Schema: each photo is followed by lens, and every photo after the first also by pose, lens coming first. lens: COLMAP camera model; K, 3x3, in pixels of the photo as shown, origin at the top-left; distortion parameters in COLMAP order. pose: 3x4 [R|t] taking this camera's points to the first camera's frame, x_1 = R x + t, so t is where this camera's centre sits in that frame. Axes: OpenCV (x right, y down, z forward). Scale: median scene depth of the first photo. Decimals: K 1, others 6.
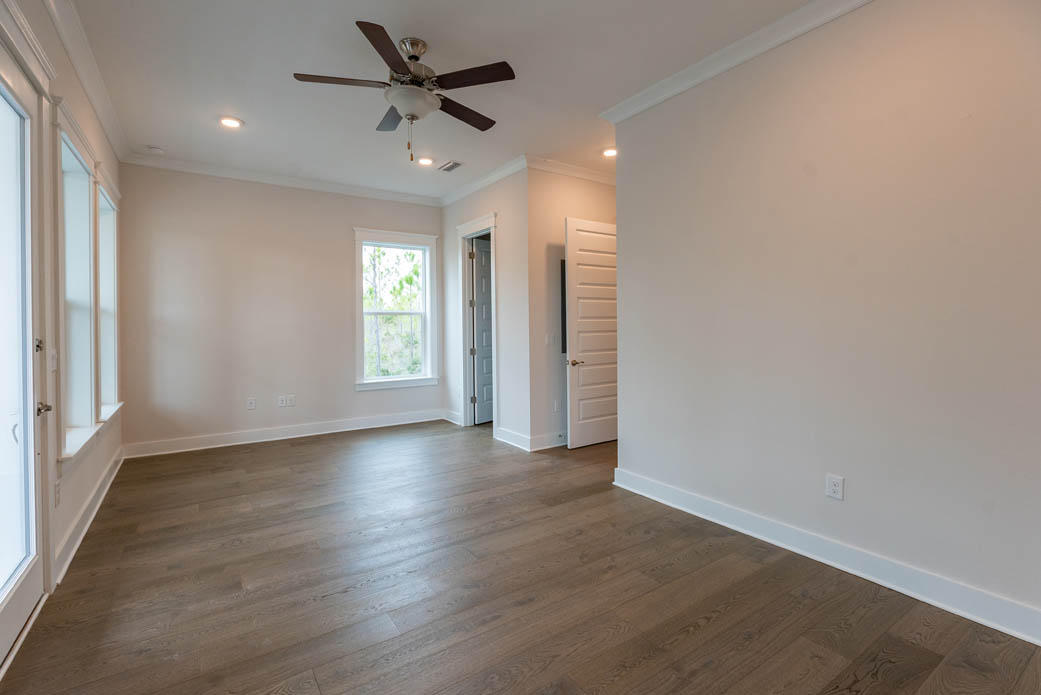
lens RADIAL K [[488.5, 0, 522.7], [0, 488.5, 321.7], [0, 0, 1]] dist [-0.000573, -0.000180]
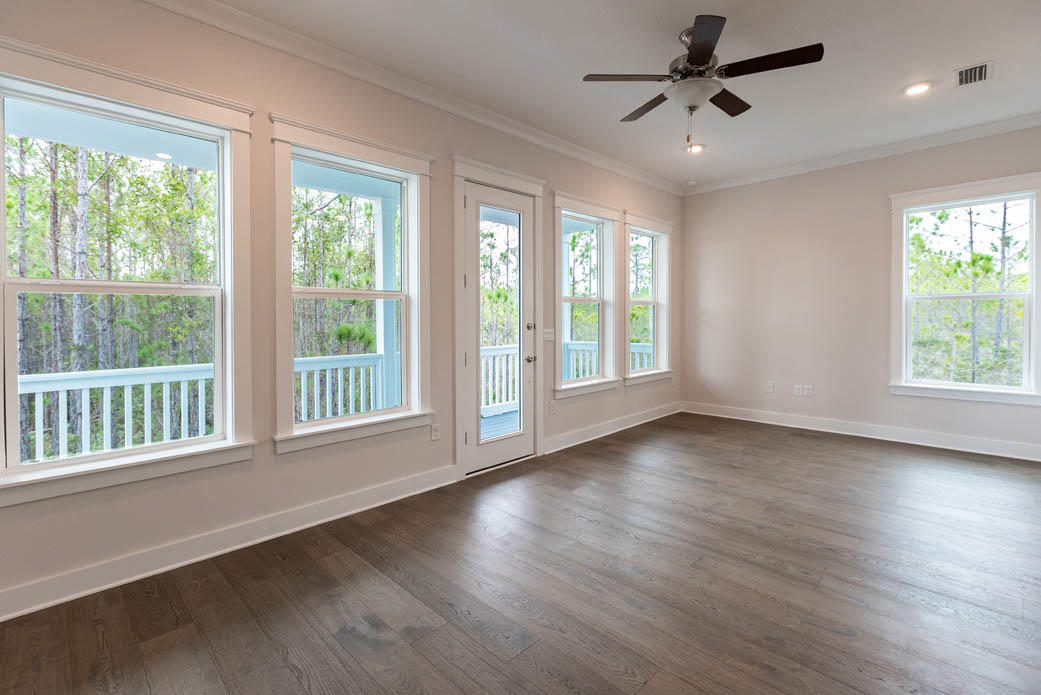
lens RADIAL K [[468.4, 0, 504.1], [0, 468.4, 323.1], [0, 0, 1]] dist [-0.000602, -0.000003]
pose [[0.169116, 0.016153, -0.985464, 0.599757], [0.013156, 0.999740, 0.018645, -0.001548], [0.985508, -0.016118, 0.168860, 0.414676]]
